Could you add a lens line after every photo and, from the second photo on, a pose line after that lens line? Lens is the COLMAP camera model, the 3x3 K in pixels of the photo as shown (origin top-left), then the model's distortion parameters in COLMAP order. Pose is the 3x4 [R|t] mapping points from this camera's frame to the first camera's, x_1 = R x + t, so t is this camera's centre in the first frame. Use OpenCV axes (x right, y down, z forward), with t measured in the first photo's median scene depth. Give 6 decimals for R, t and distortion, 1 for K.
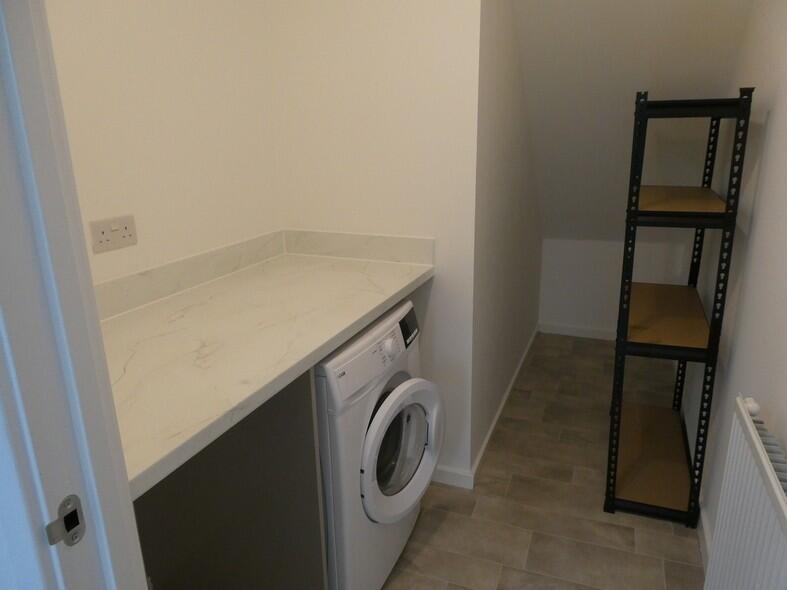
lens RADIAL K [[564.1, 0, 393.5], [0, 564.1, 295.0], [0, 0, 1]] dist [-0.009463, -0.001279]
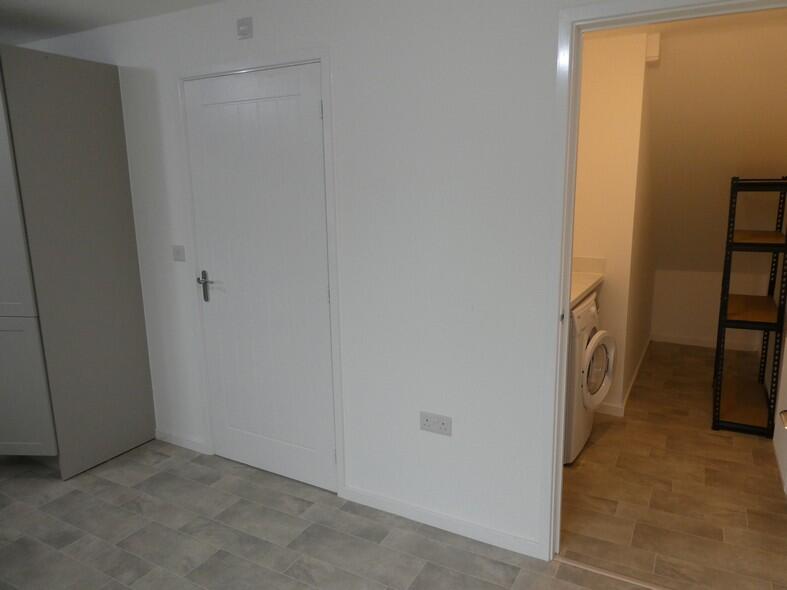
lens RADIAL K [[560.6, 0, 393.5], [0, 560.6, 295.0], [0, 0, 1]] dist [0.051079, -0.083605]
pose [[0.991422, 0.026567, -0.127969, -0.336106], [-0.036879, 0.996201, -0.078894, 0.166146], [0.125386, 0.082937, 0.988635, -0.749486]]
